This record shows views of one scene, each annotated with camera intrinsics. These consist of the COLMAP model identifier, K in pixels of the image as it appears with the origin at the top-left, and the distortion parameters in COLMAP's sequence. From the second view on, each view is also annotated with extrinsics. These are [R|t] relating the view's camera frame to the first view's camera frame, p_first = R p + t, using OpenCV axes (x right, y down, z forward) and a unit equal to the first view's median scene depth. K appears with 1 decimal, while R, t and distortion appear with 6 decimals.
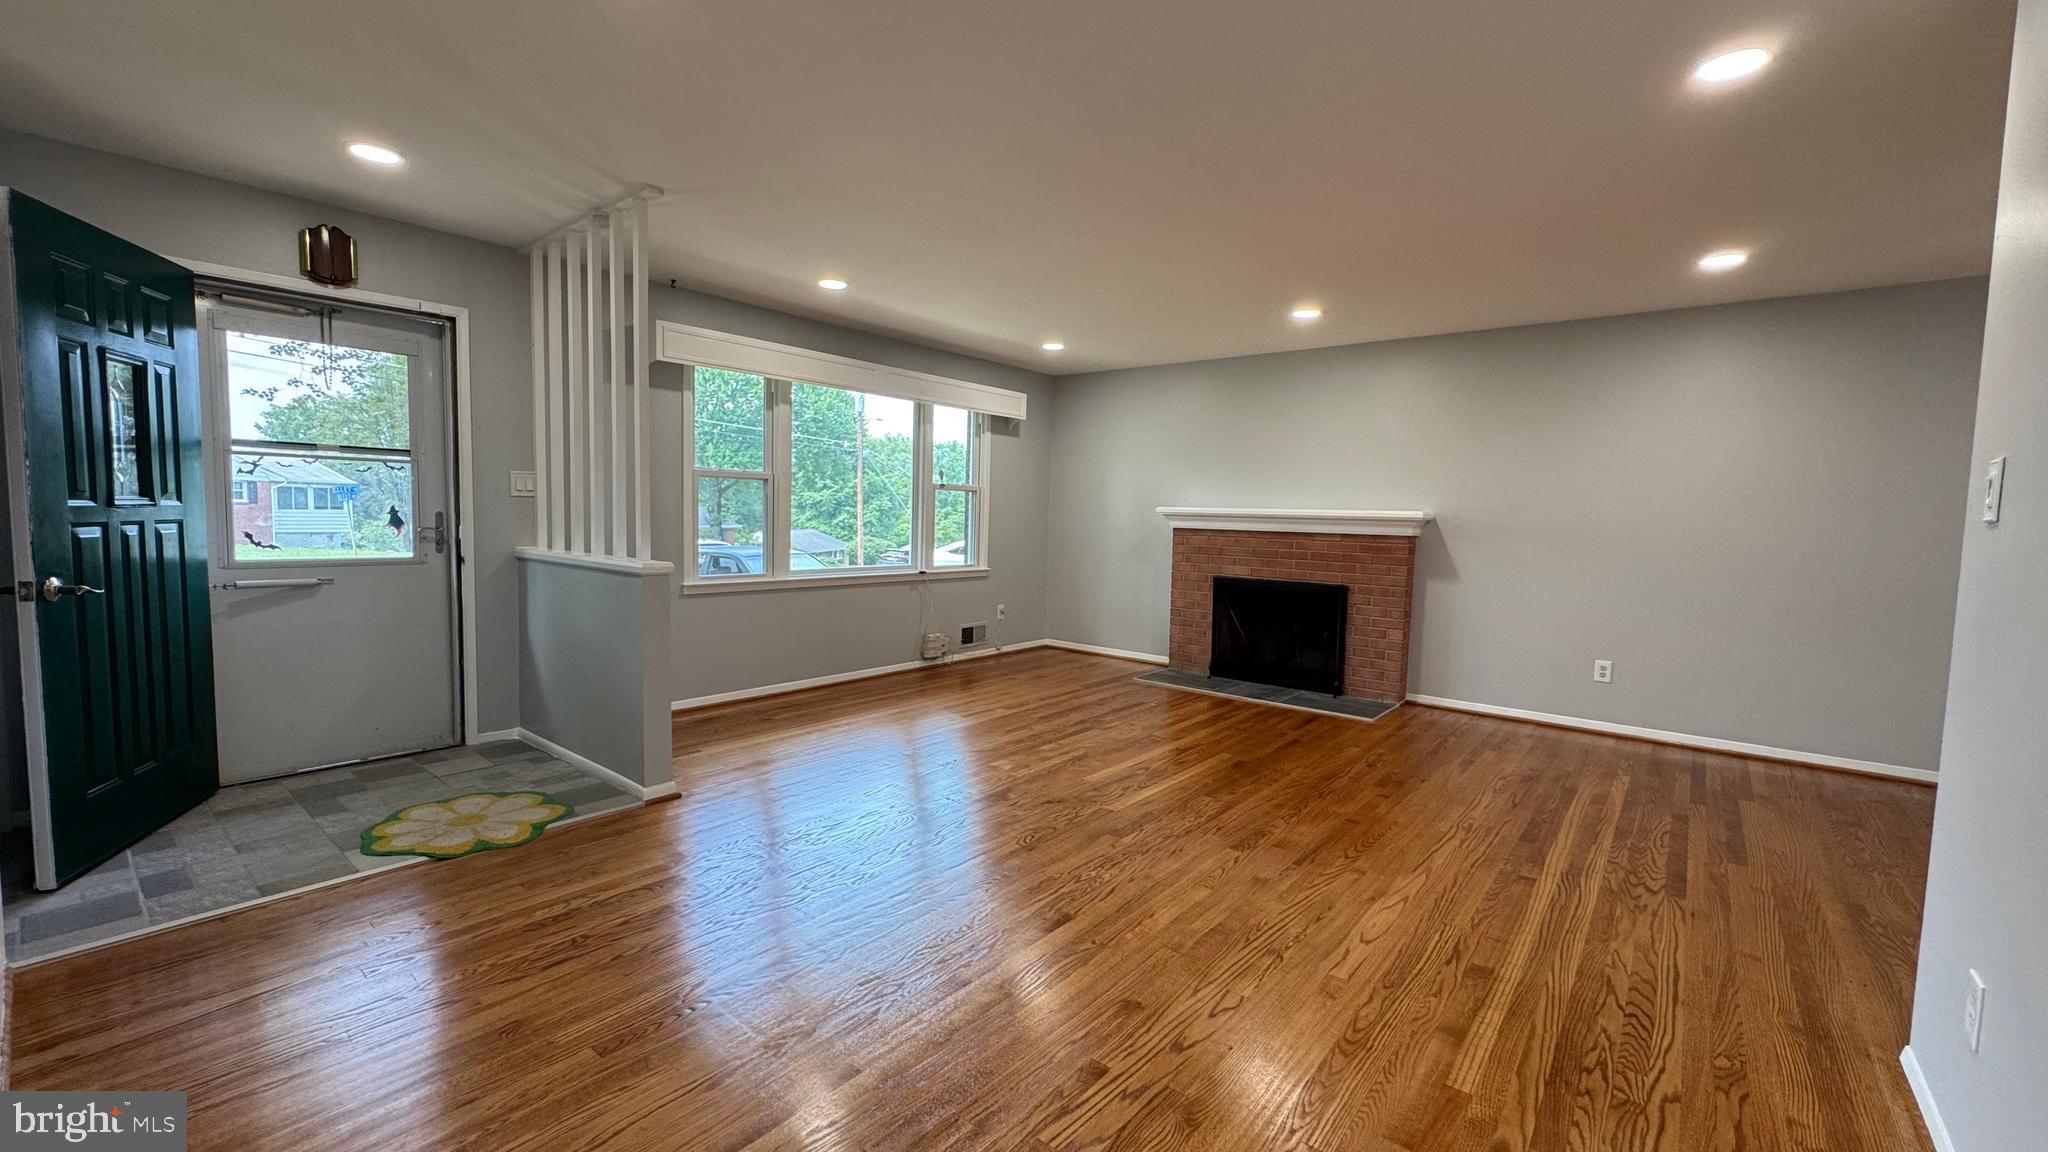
lens RADIAL K [[817.4, 0, 1024.0], [0, 817.4, 576.0], [0, 0, 1]] dist [-0.001375, 0.000394]
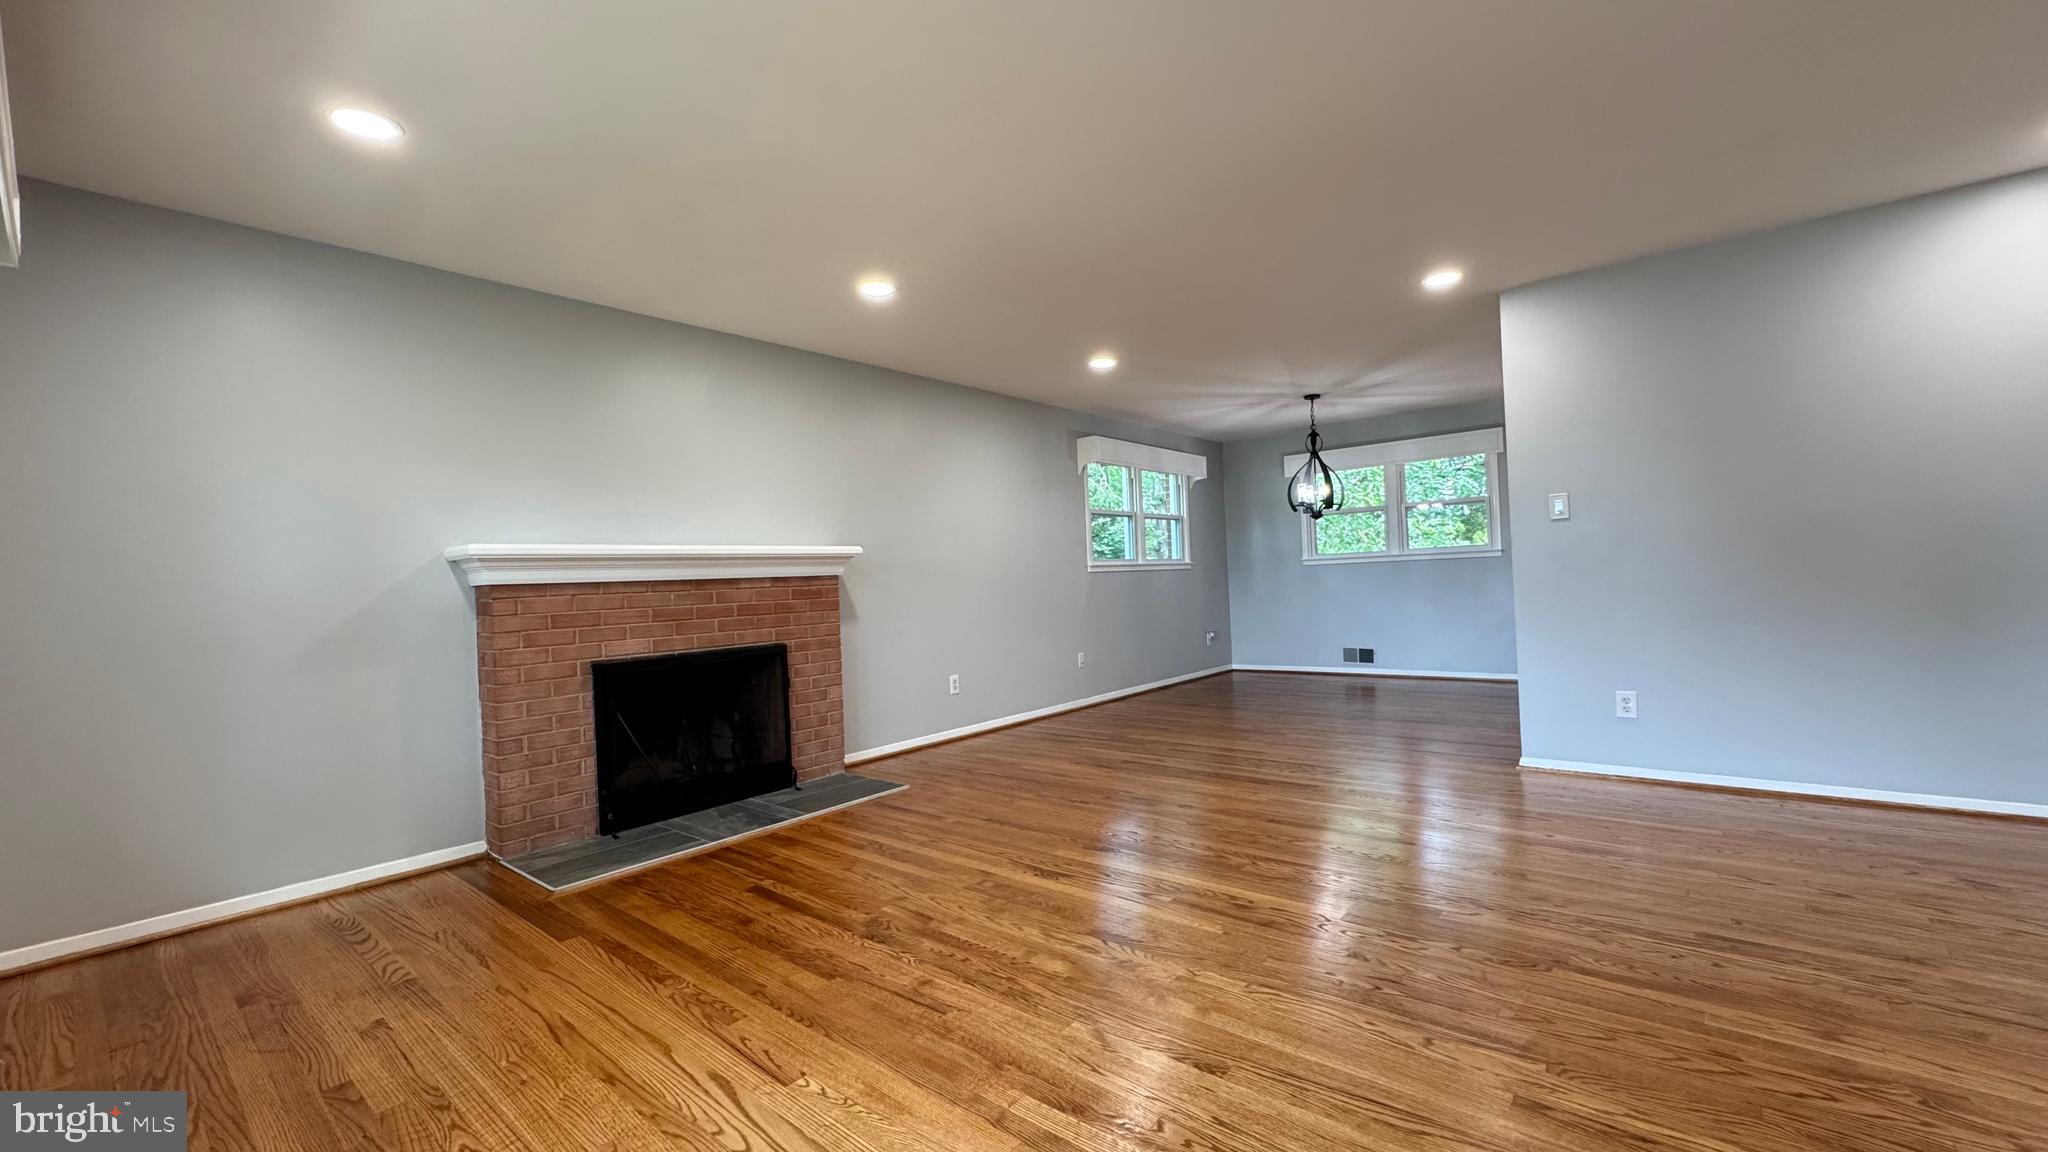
lens RADIAL K [[817.4, 0, 1024.0], [0, 817.4, 576.0], [0, 0, 1]] dist [-0.001375, 0.000394]
pose [[0.004293, -0.019747, 0.999796, -0.498939], [0.120798, 0.992494, 0.019084, -0.051196], [-0.992668, 0.120692, 0.006646, 1.001372]]
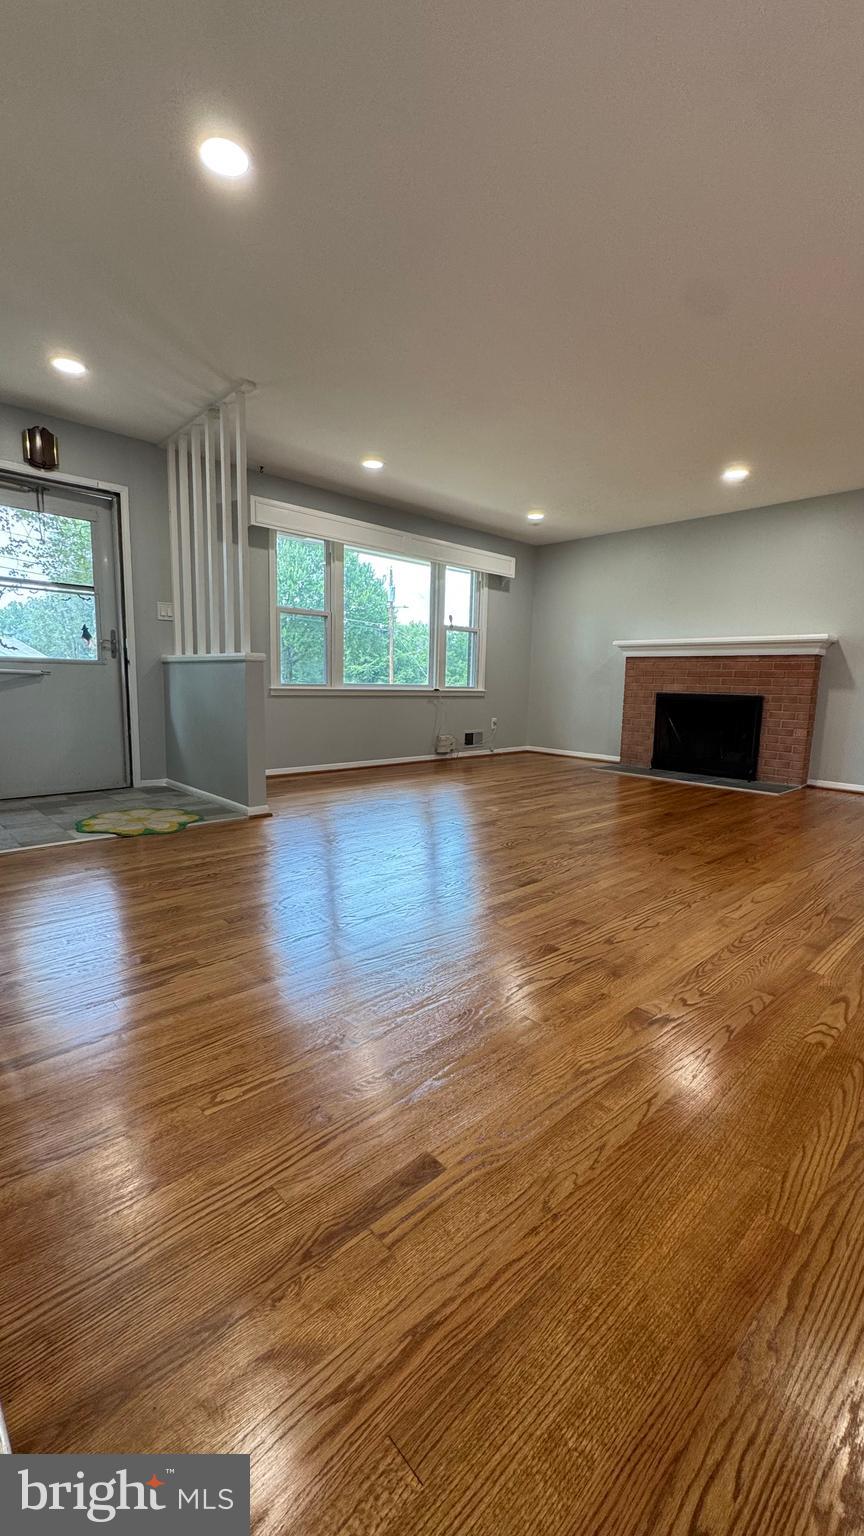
lens RADIAL K [[613.1, 0, 436.1], [0, 613.1, 769.8], [0, 0, 1]] dist [-0.001375, 0.000394]
pose [[0.992184, 0.014204, -0.123973, 0.006517], [-0.006432, 0.998001, 0.062869, 0.093396], [0.124618, -0.061581, 0.990292, -0.039750]]
